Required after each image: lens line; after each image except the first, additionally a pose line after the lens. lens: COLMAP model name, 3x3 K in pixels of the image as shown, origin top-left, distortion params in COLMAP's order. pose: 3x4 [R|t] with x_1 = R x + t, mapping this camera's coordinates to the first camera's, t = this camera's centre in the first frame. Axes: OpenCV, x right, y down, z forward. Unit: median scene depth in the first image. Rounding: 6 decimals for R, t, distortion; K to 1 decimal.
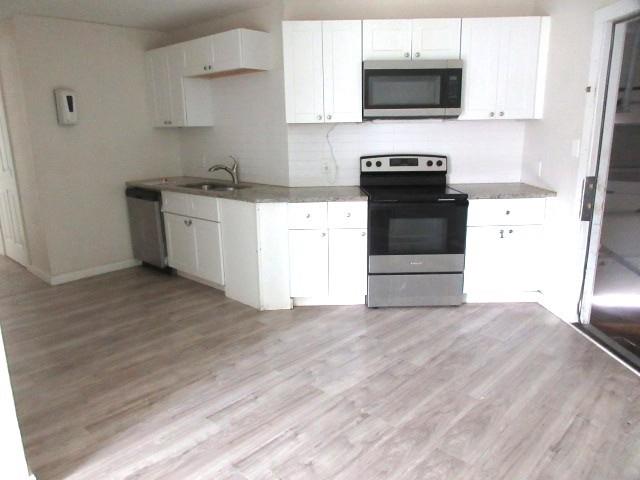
lens RADIAL K [[471.1, 0, 320.0], [0, 471.1, 240.0], [0, 0, 1]] dist [-0.006522, -0.001783]
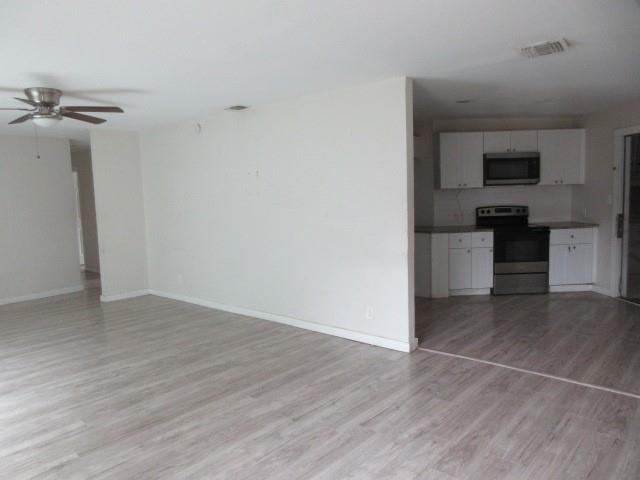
lens RADIAL K [[479.6, 0, 320.0], [0, 479.6, 240.0], [0, 0, 1]] dist [0.010641, 0.001803]
pose [[0.998613, -0.017977, 0.049495, -0.608341], [0.024880, 0.989470, -0.142581, 0.181034], [-0.046411, 0.143615, 0.988545, -0.701401]]
